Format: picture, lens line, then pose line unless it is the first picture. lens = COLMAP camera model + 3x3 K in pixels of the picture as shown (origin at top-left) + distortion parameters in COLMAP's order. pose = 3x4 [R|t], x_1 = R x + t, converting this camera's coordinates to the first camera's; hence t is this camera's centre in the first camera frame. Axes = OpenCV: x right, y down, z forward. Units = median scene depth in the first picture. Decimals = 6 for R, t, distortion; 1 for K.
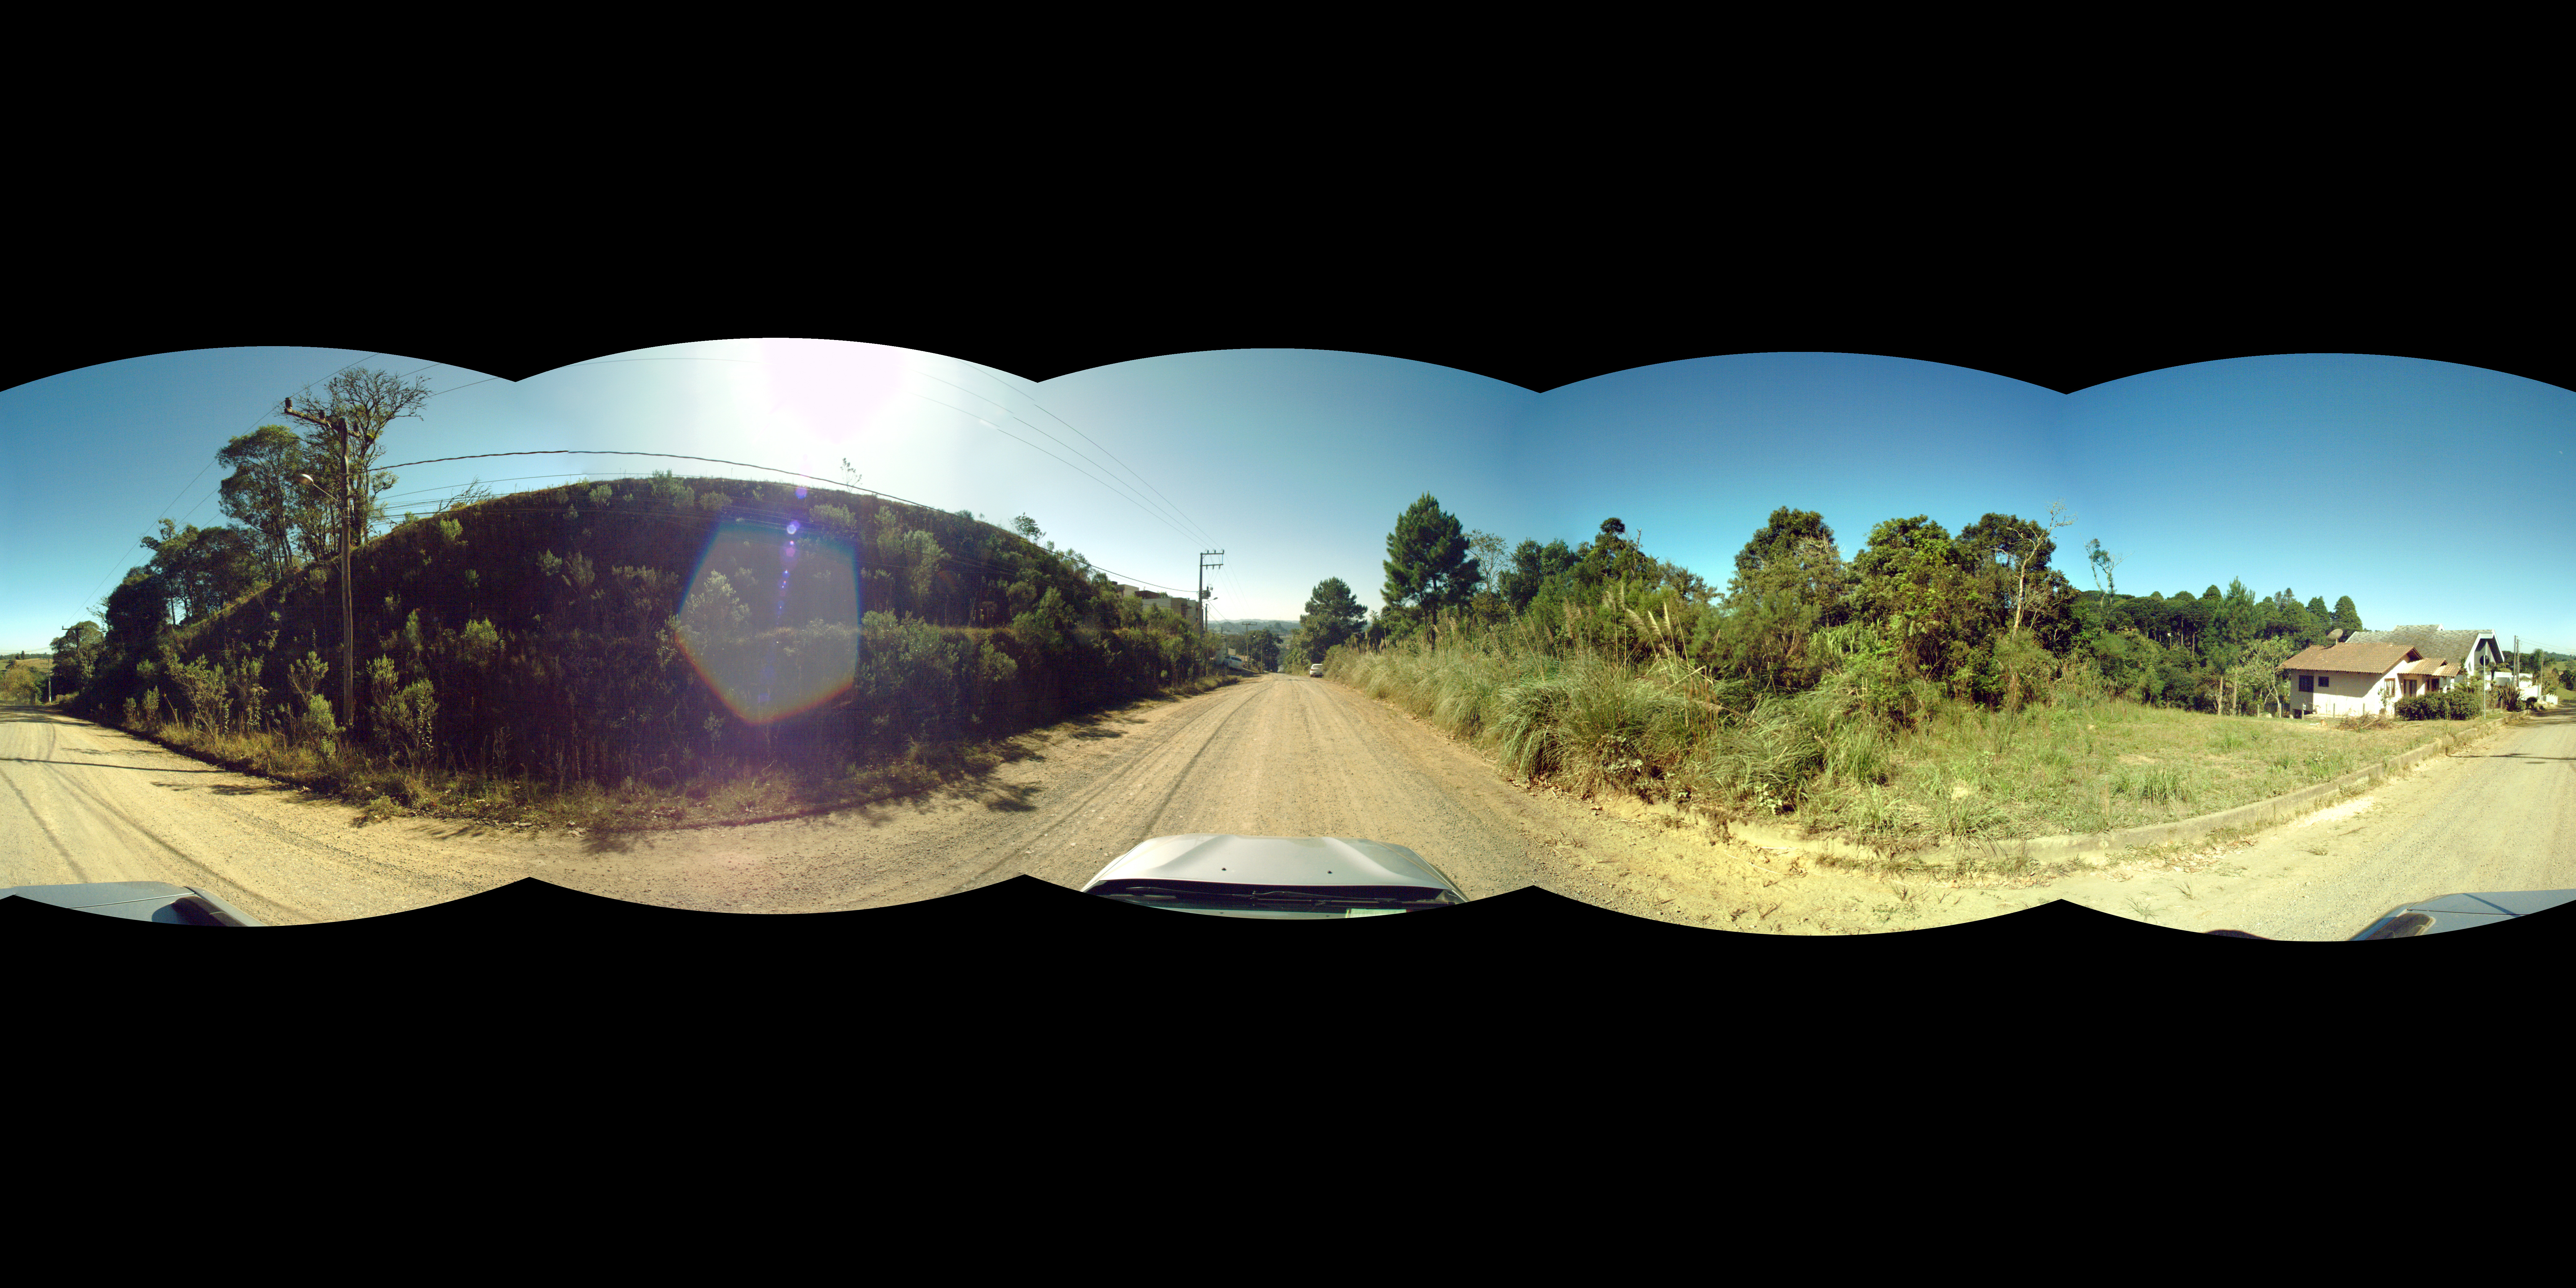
lens RADIAL K [[2350.7, 0, 1287.5], [0, 2350.7, 647.9], [0, 0, 1]] dist [0.077967, -0.016888]
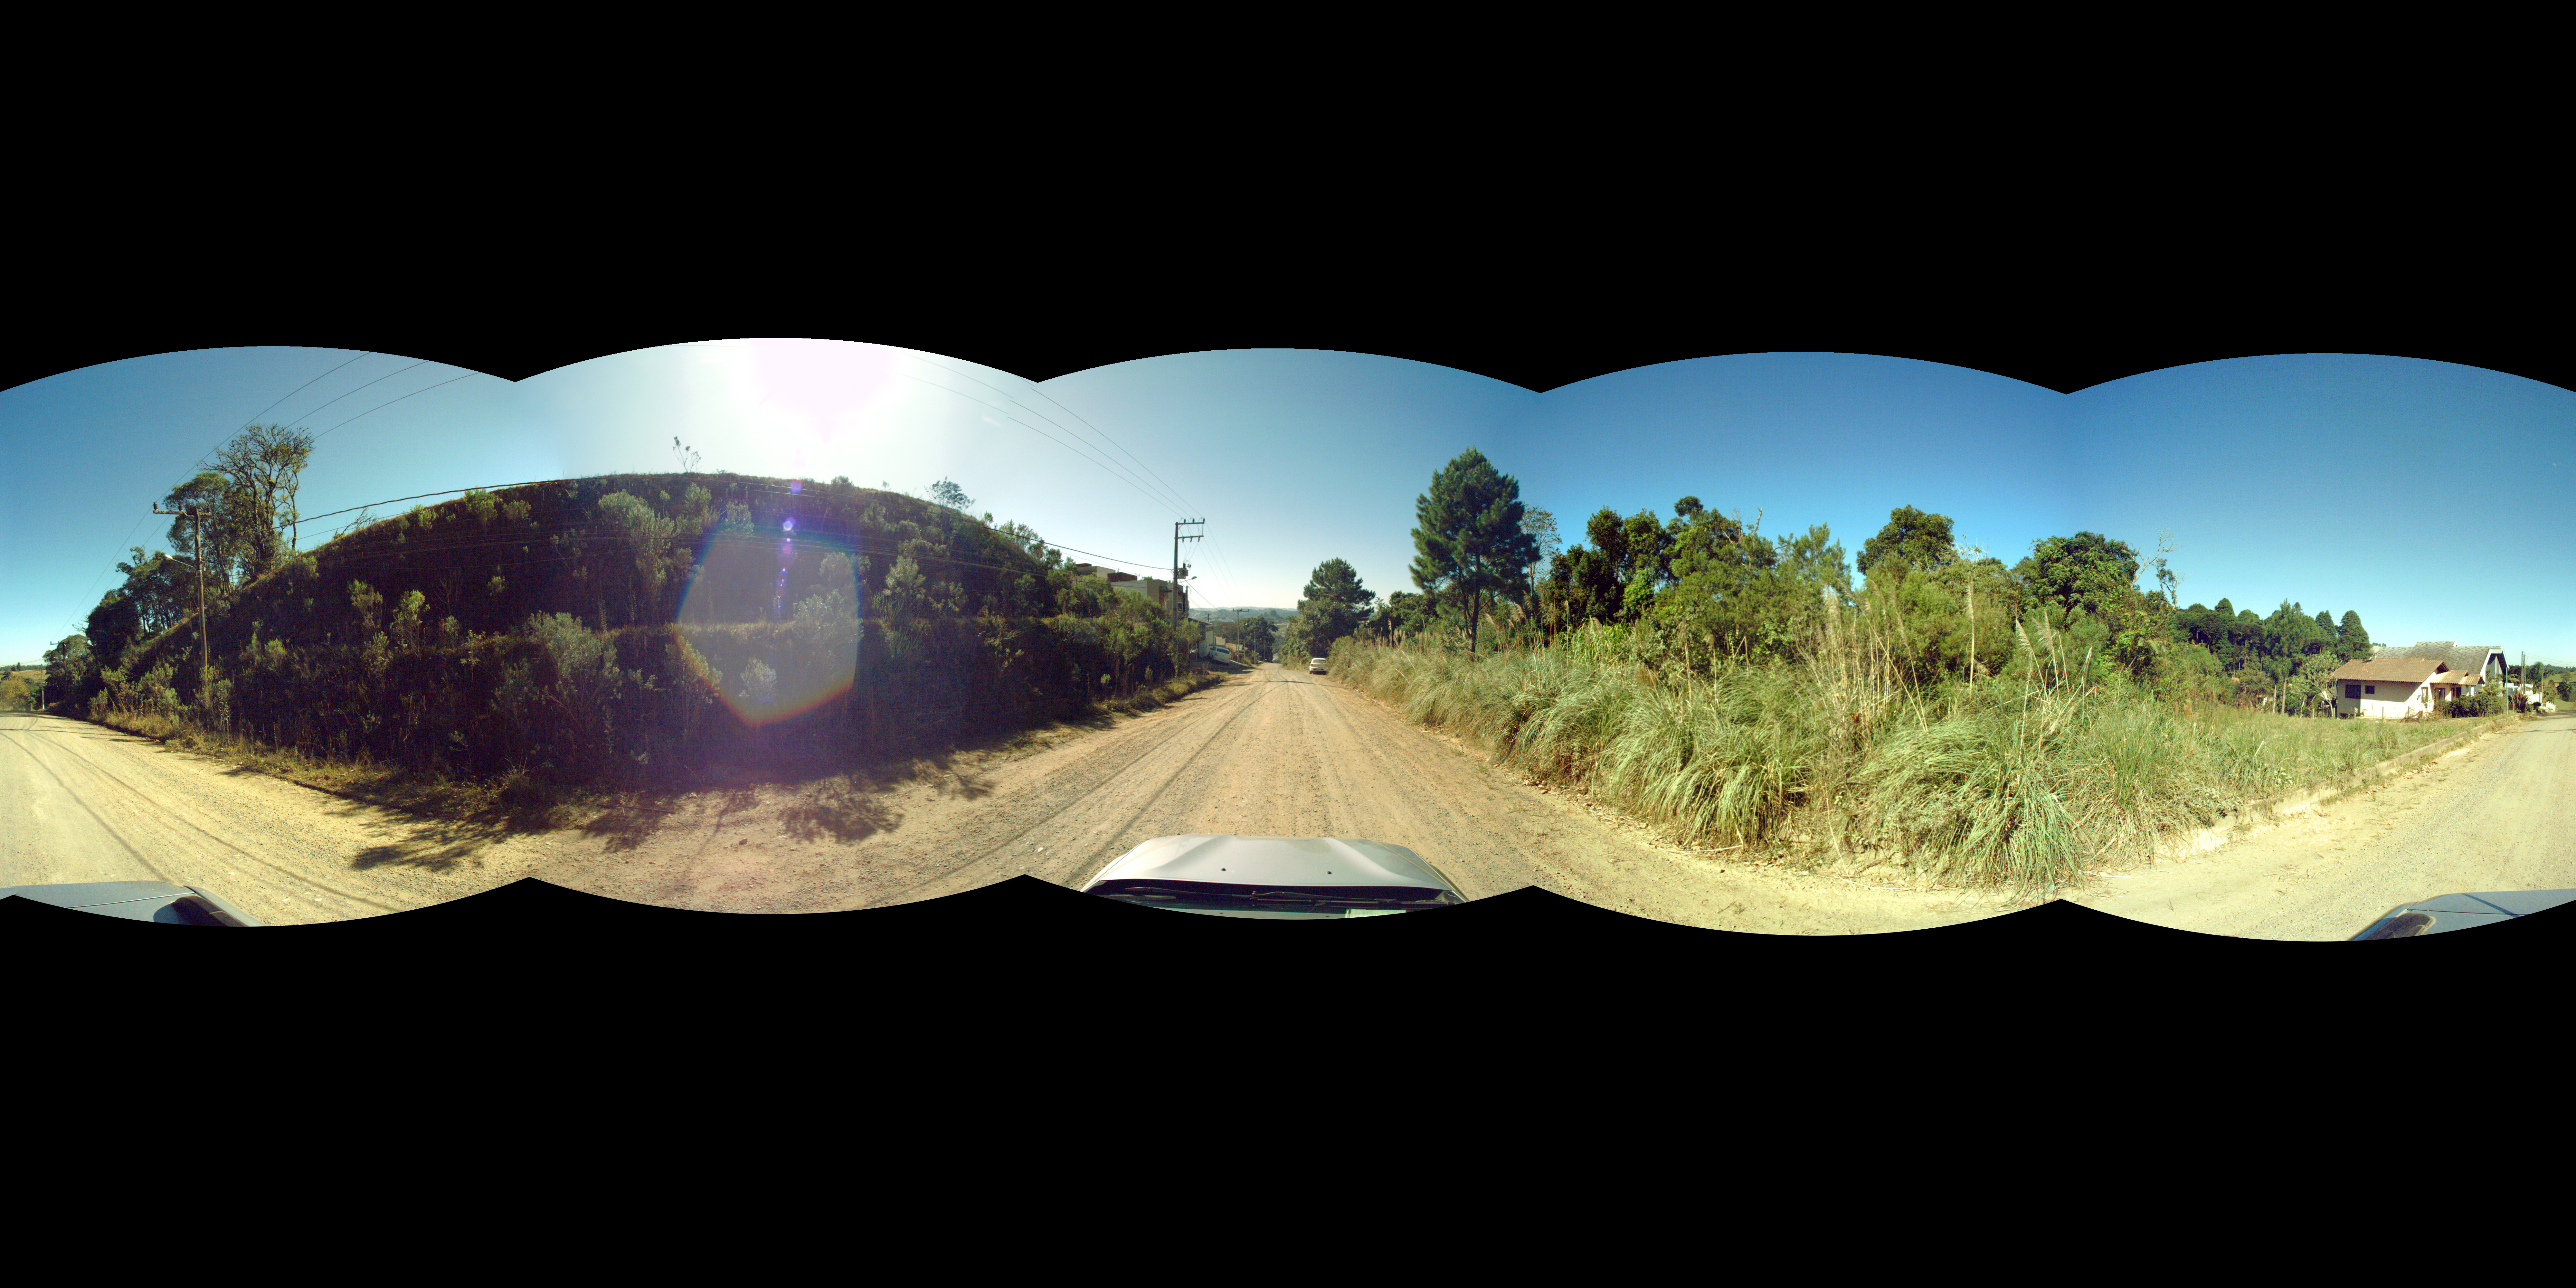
lens RADIAL K [[2092.7, 0, 1286.6], [0, 2092.7, 645.1], [0, 0, 1]] dist [0.083493, 0.008734]
pose [[0.999999, 0.000083, -0.001559, 0.001159], [-0.000089, 0.999993, -0.003760, 0.002228], [0.001559, 0.003760, 0.999992, 0.108453]]
